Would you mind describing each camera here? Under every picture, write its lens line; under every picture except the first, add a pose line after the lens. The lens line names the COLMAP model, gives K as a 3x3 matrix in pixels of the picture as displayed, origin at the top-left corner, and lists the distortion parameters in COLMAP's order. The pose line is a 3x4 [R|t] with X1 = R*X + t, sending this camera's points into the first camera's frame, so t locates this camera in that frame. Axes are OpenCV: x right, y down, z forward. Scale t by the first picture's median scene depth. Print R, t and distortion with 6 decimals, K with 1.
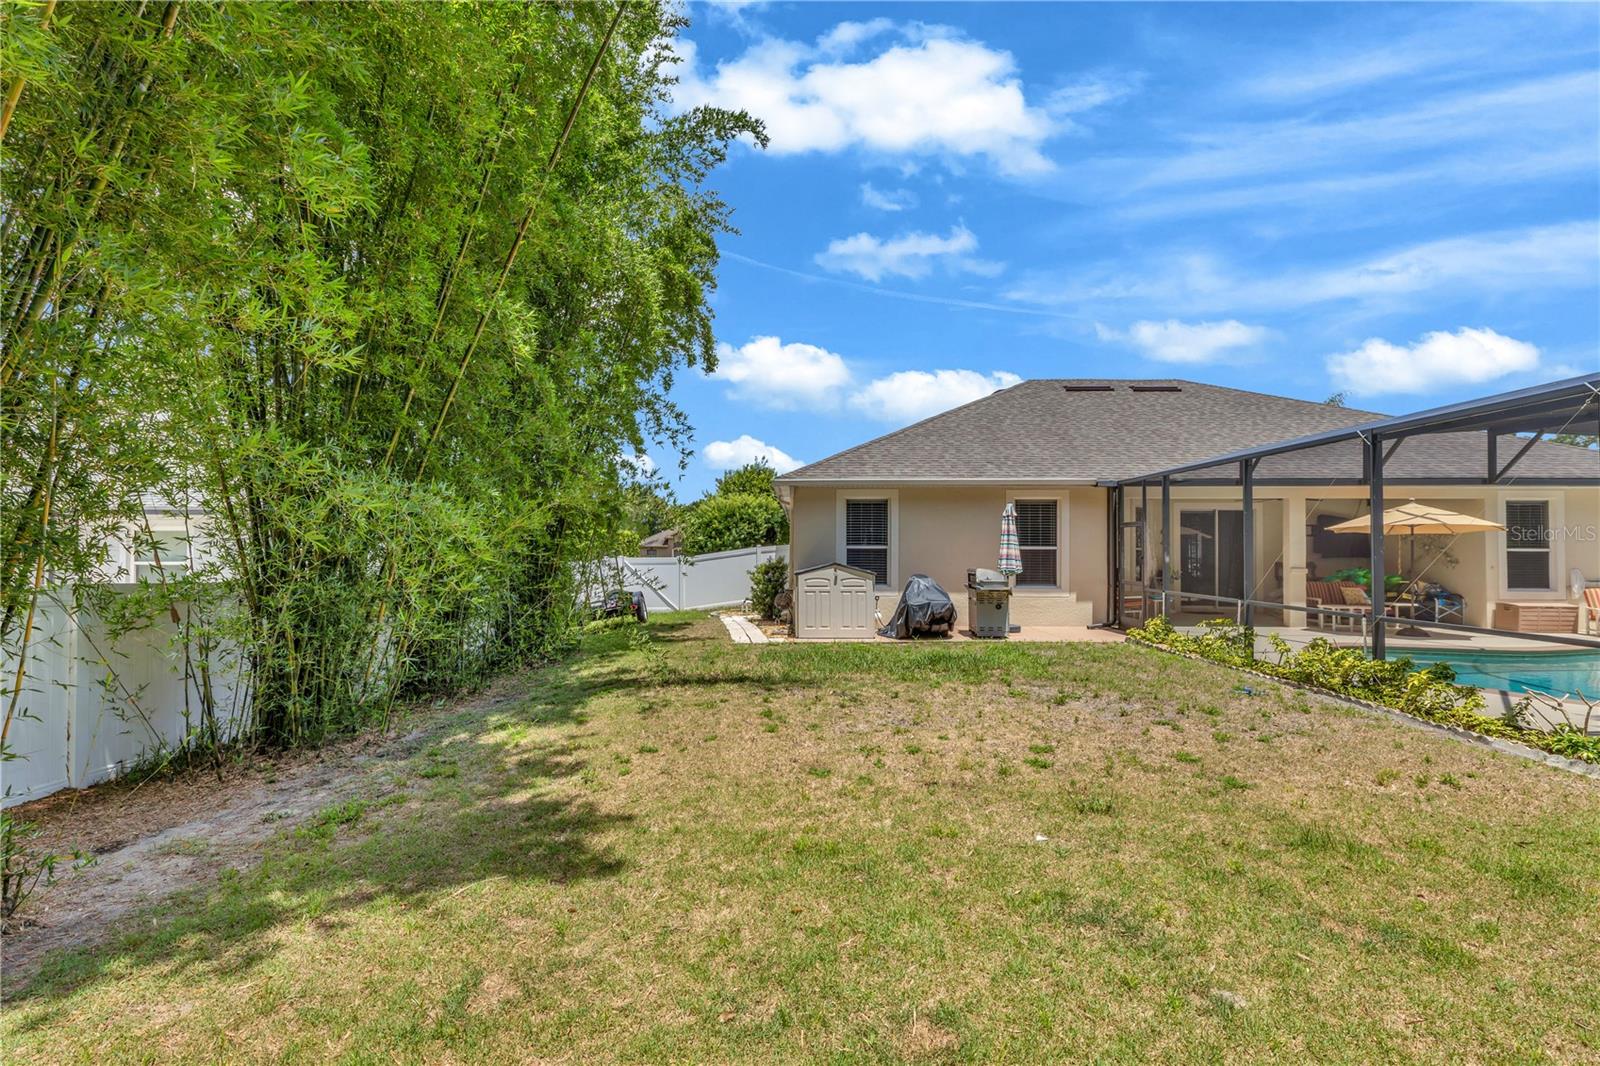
lens RADIAL K [[710.3, 0, 800.0], [0, 710.3, 533.0], [0, 0, 1]] dist [0.001029, 0.000425]
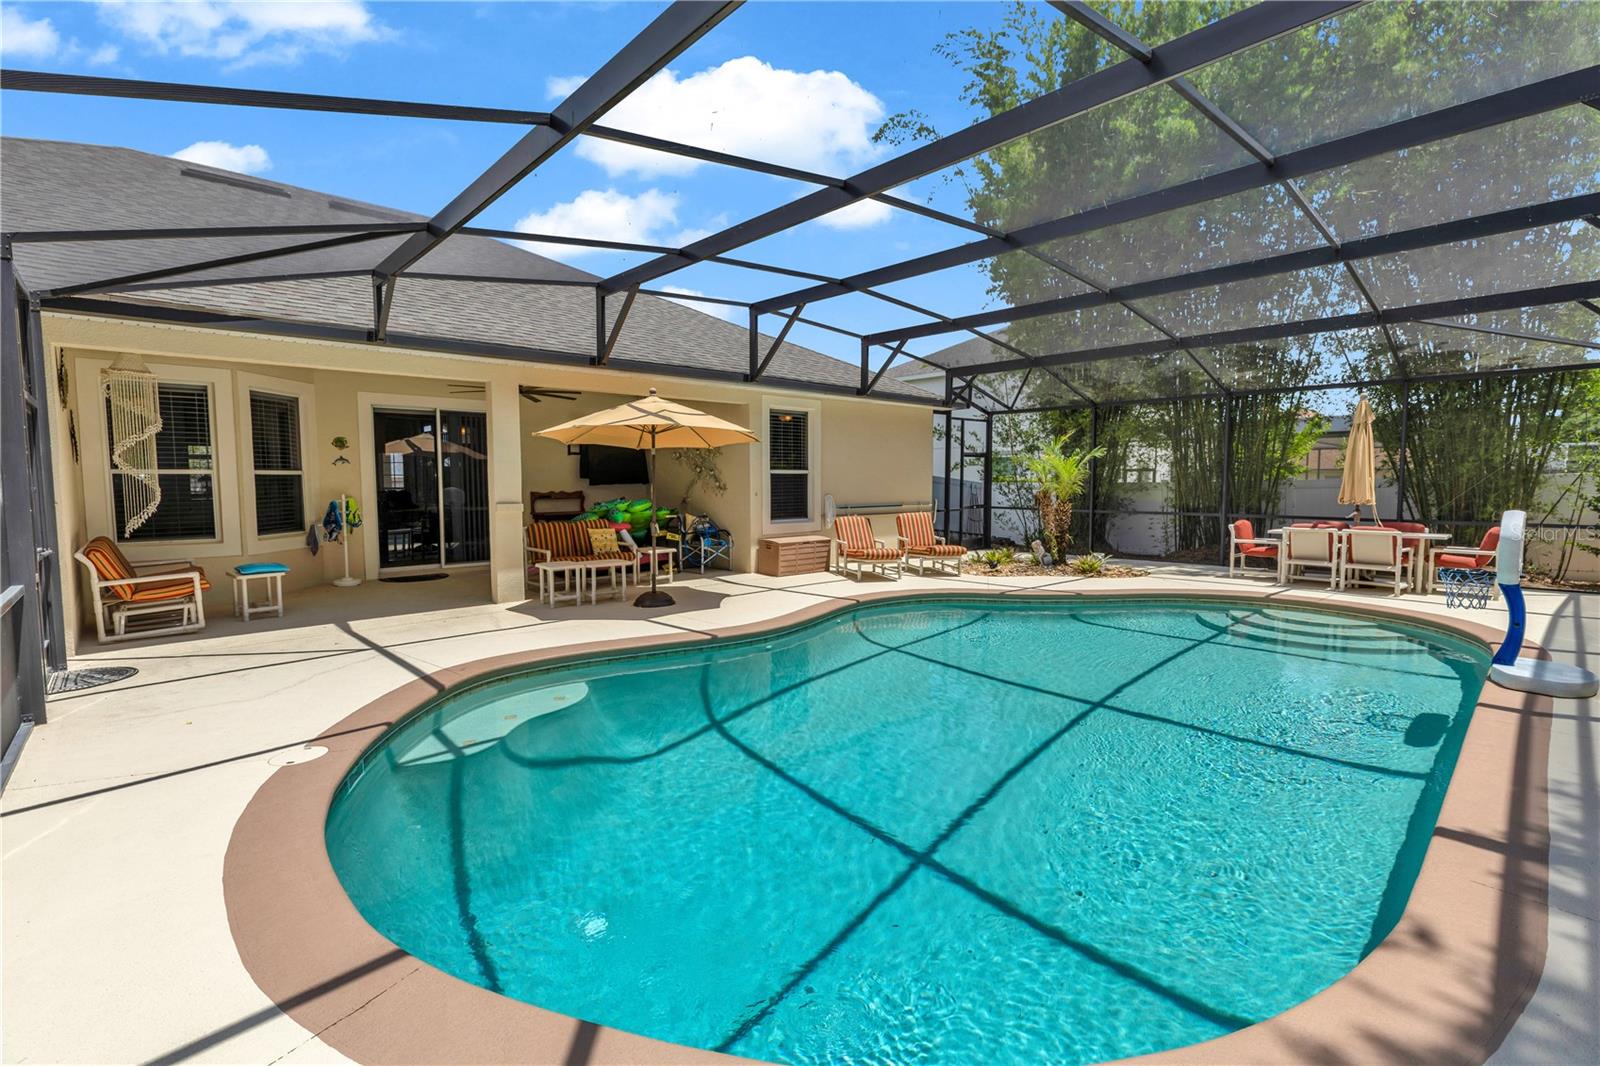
lens RADIAL K [[788.2, 0, 800.0], [0, 788.2, 533.0], [0, 0, 1]] dist [-0.000351, 0.000058]
pose [[0.710941, -0.054439, 0.701141, 0.405480], [-0.006372, 0.996460, 0.083830, 0.018313], [-0.703223, -0.064066, 0.708077, 0.357677]]
